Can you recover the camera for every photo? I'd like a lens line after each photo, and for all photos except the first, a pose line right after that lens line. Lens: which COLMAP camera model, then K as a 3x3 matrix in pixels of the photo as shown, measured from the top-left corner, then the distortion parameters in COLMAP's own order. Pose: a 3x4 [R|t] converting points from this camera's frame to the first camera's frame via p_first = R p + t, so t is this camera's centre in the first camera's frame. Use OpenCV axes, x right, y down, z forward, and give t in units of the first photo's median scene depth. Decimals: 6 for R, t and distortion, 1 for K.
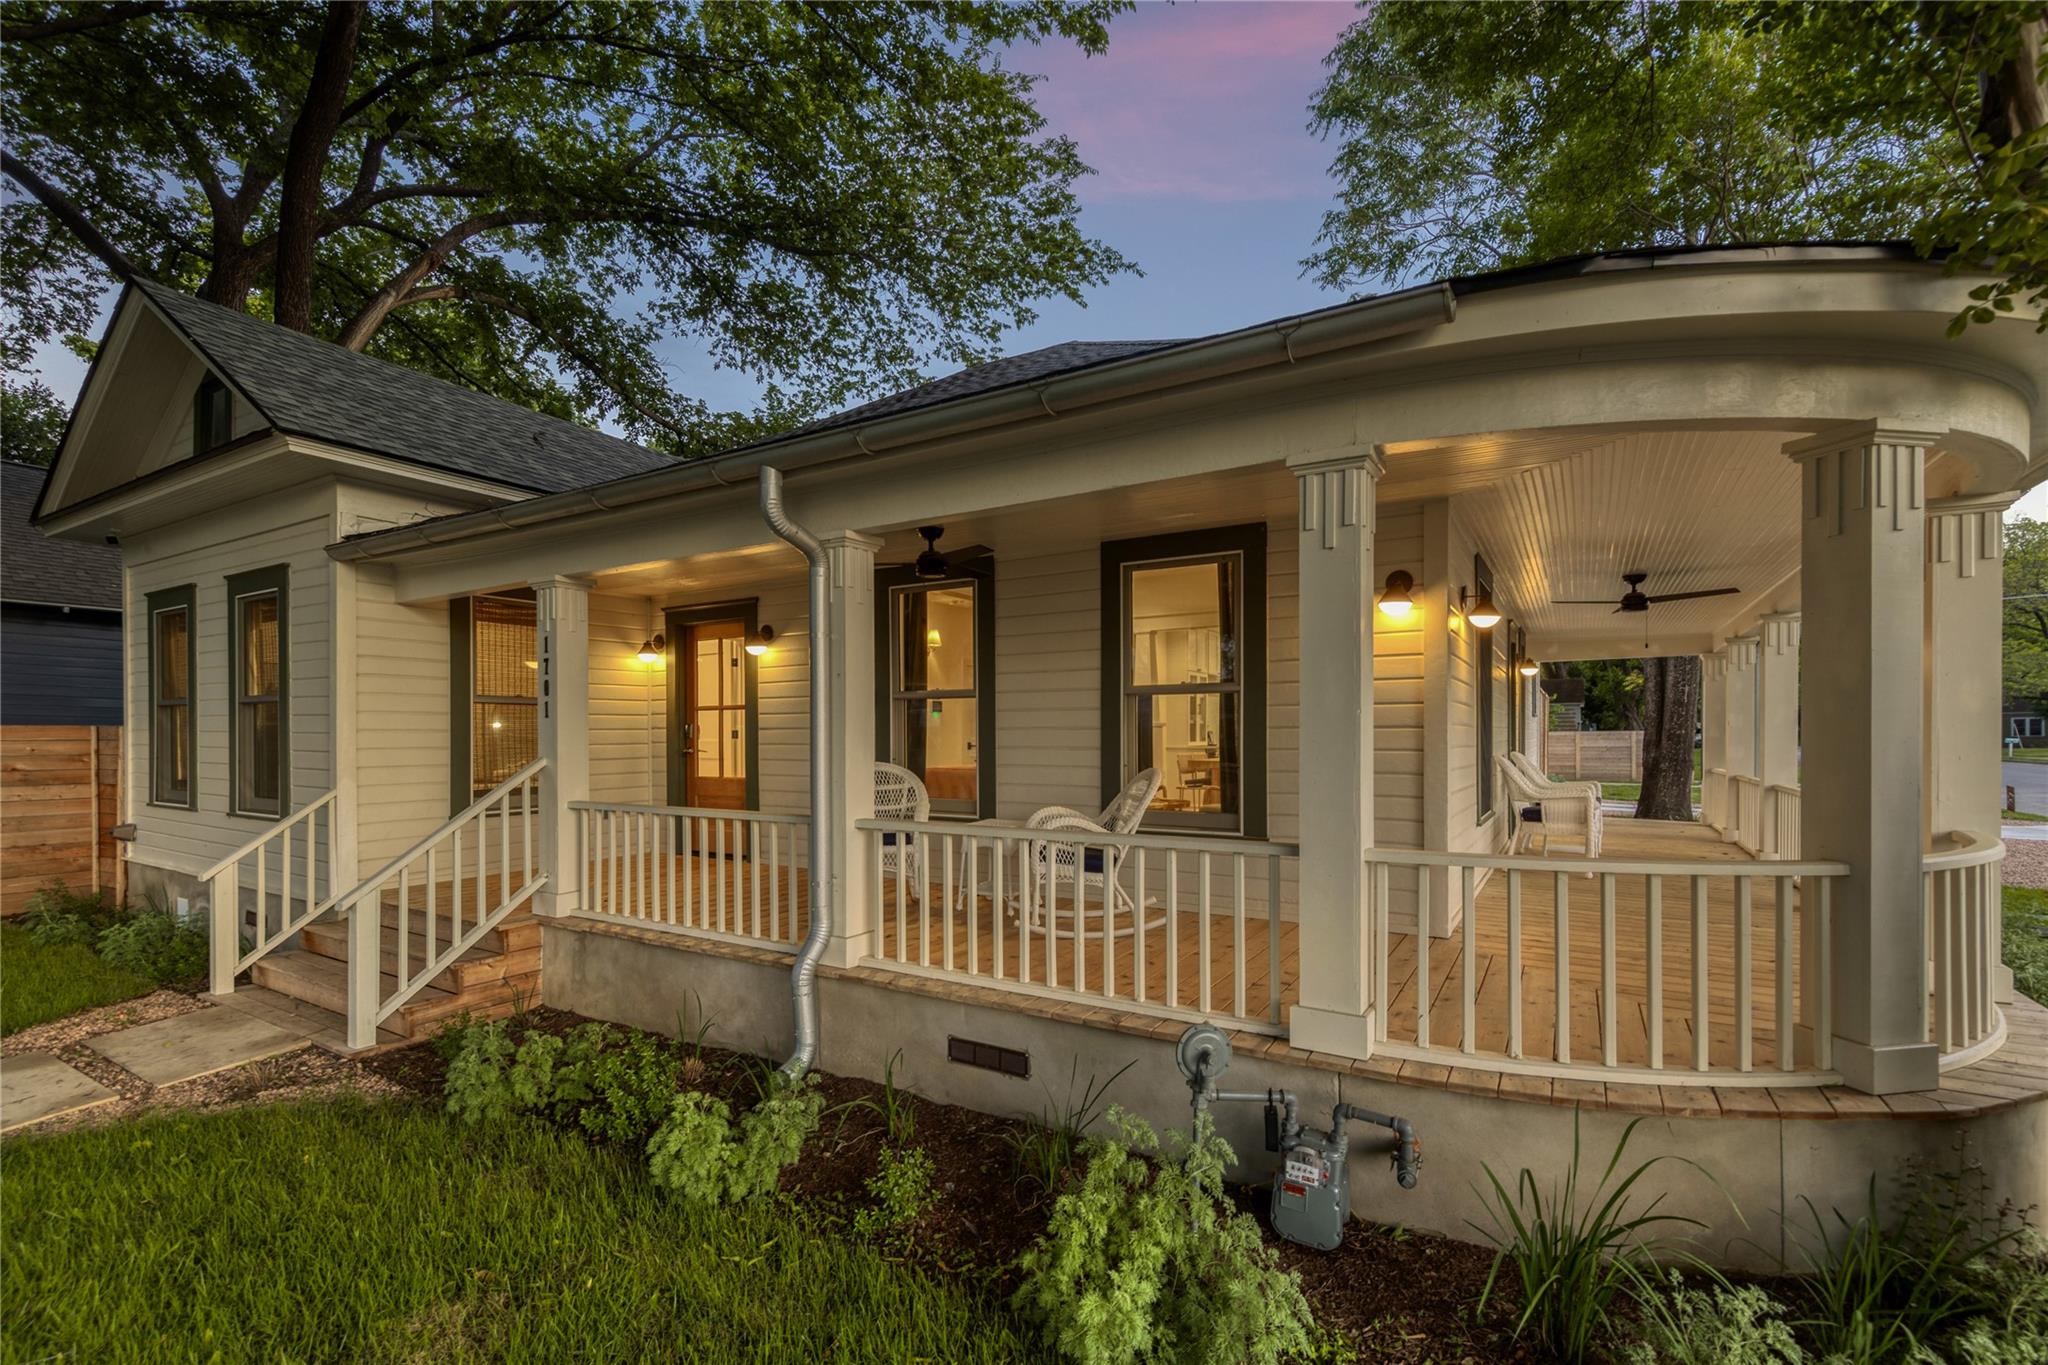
lens RADIAL K [[944.6, 0, 1012.9], [0, 944.6, 731.2], [0, 0, 1]] dist [0.000622, -0.000299]
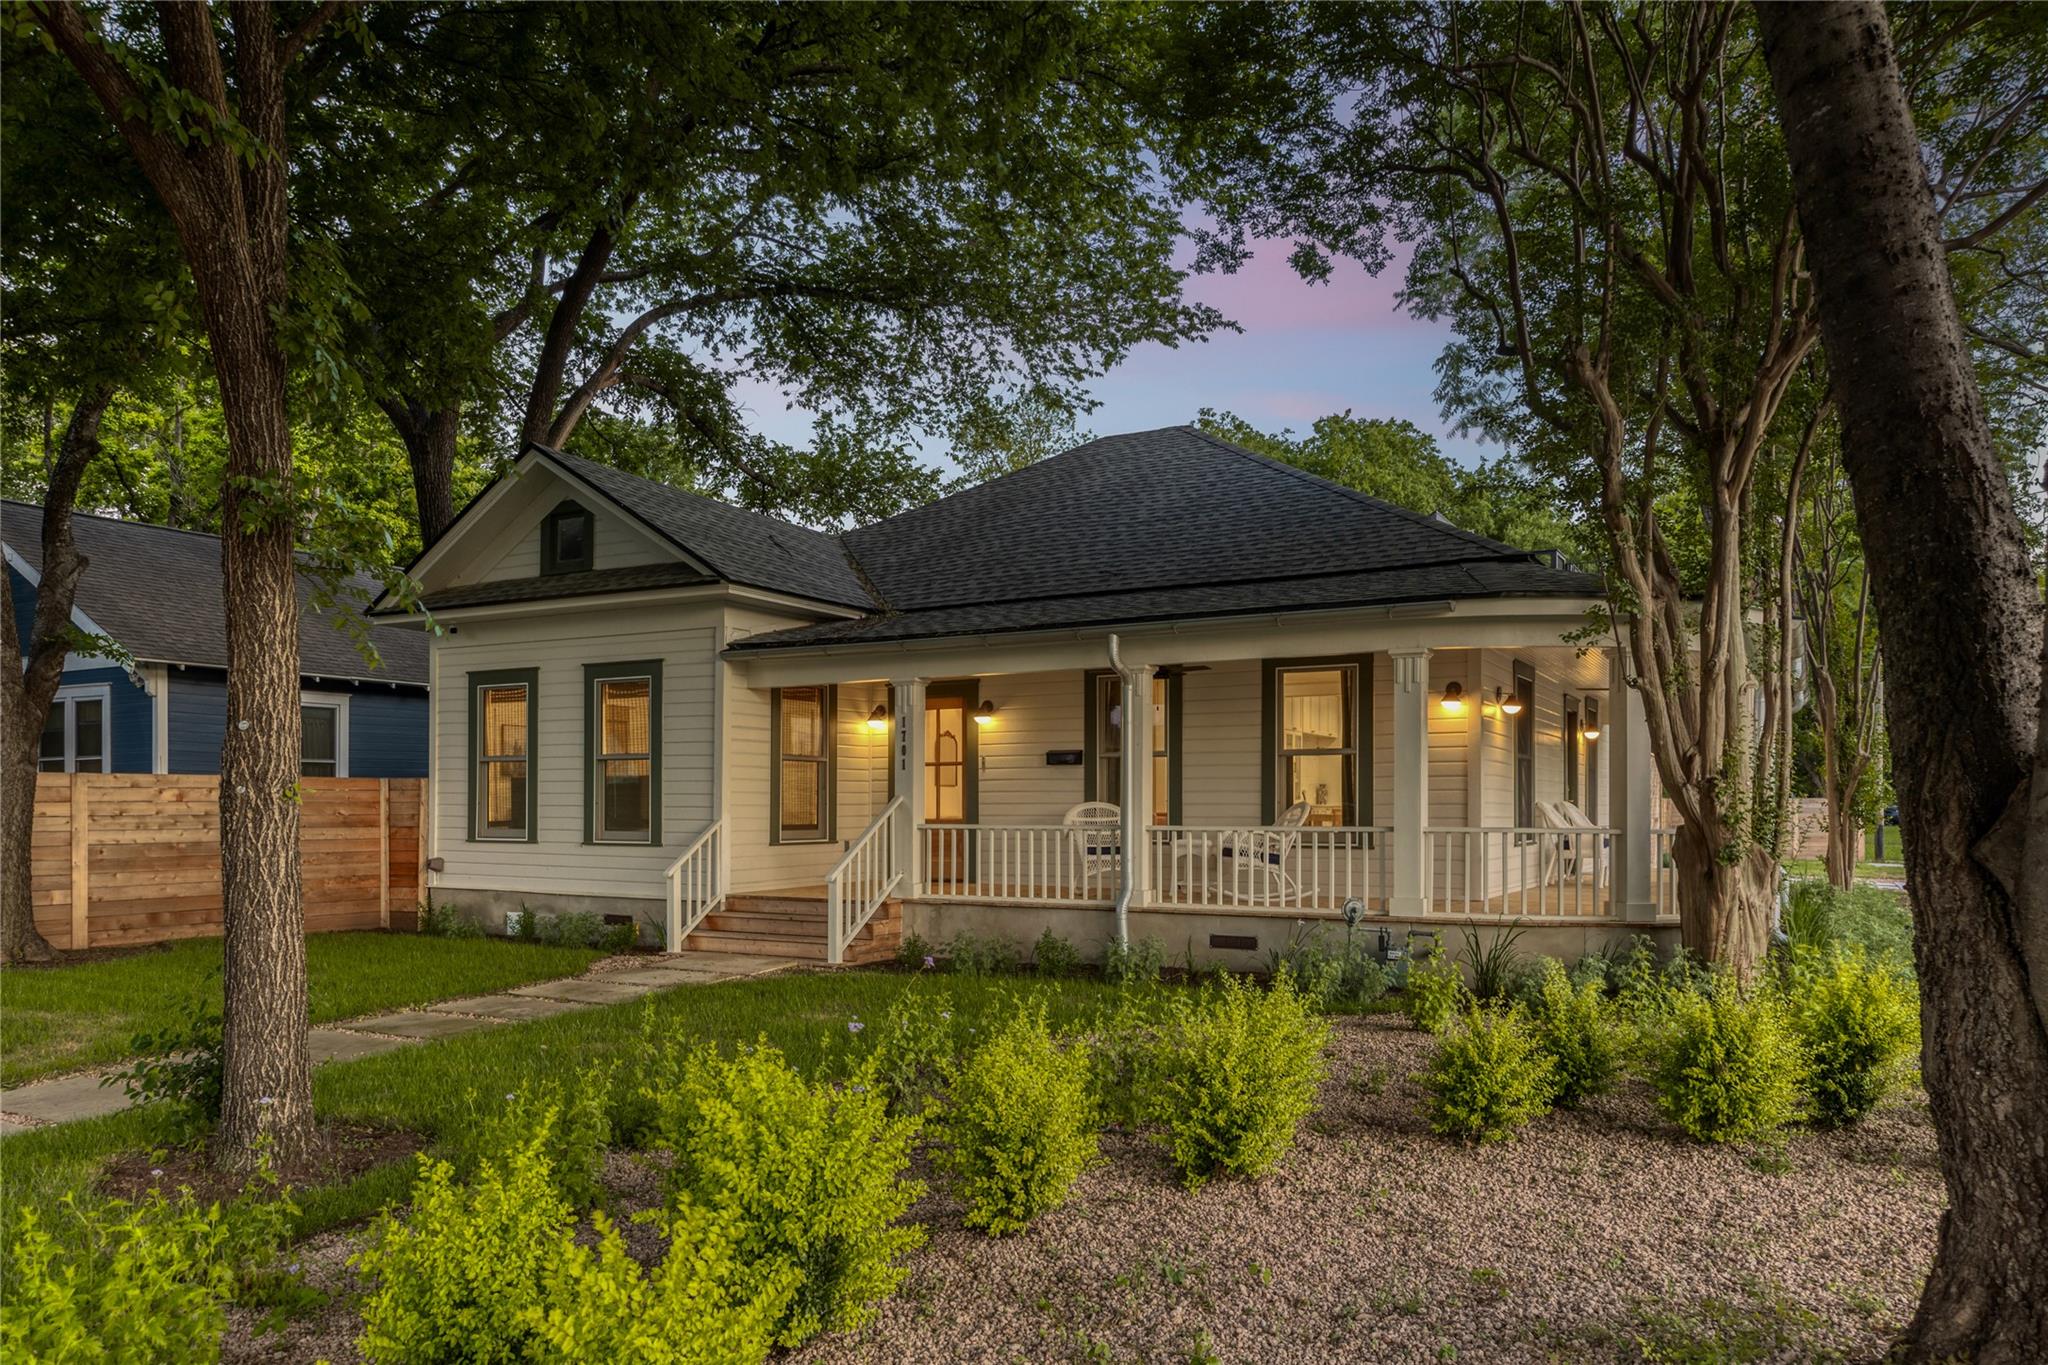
lens RADIAL K [[1319.9, 0, 1008.1], [0, 1319.9, 807.1], [0, 0, 1]] dist [0.003675, -0.000801]
pose [[0.999972, 0.002763, 0.006904, -0.251696], [-0.002796, 0.999984, 0.004820, 0.026812], [-0.006891, -0.004839, 0.999965, -0.845624]]
